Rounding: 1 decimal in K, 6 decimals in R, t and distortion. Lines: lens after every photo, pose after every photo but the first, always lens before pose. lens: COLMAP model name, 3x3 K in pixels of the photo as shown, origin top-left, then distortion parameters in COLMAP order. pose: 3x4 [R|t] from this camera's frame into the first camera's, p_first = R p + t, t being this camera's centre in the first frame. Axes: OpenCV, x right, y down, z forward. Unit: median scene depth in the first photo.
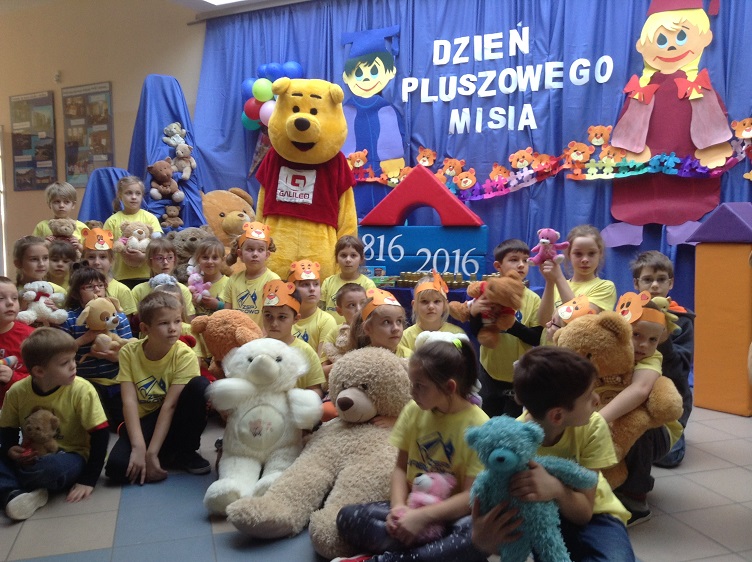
lens RADIAL K [[679.2, 0, 373.3], [0, 679.2, 299.5], [0, 0, 1]] dist [0.113705, -0.195934]
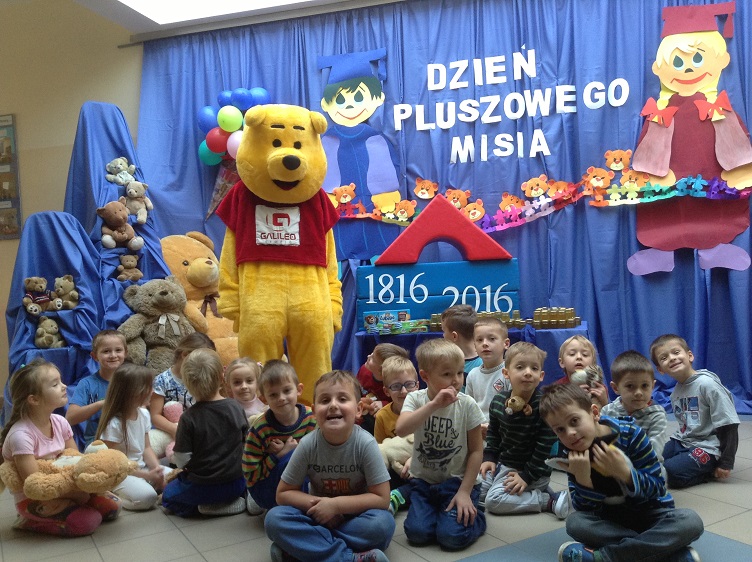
lens RADIAL K [[679.2, 0, 373.3], [0, 679.2, 299.5], [0, 0, 1]] dist [0.113705, -0.195934]
pose [[0.972794, -0.059196, 0.223981, -0.214926], [0.074902, 0.995244, -0.062282, -0.009988], [-0.219228, 0.077364, 0.972602, 0.146327]]
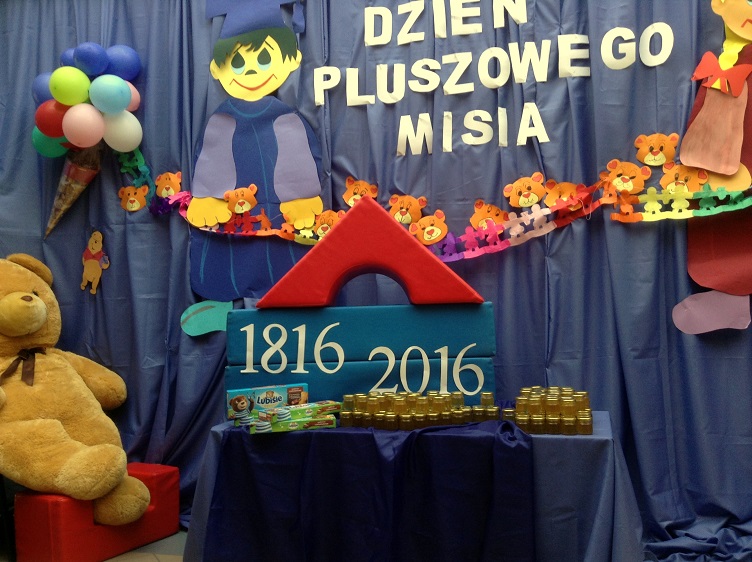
lens RADIAL K [[679.2, 0, 373.3], [0, 679.2, 299.5], [0, 0, 1]] dist [0.113705, -0.195934]
pose [[0.976108, -0.027682, 0.215514, -0.044801], [0.055015, 0.991019, -0.121881, -0.045099], [-0.210204, 0.130826, 0.968865, 0.451925]]
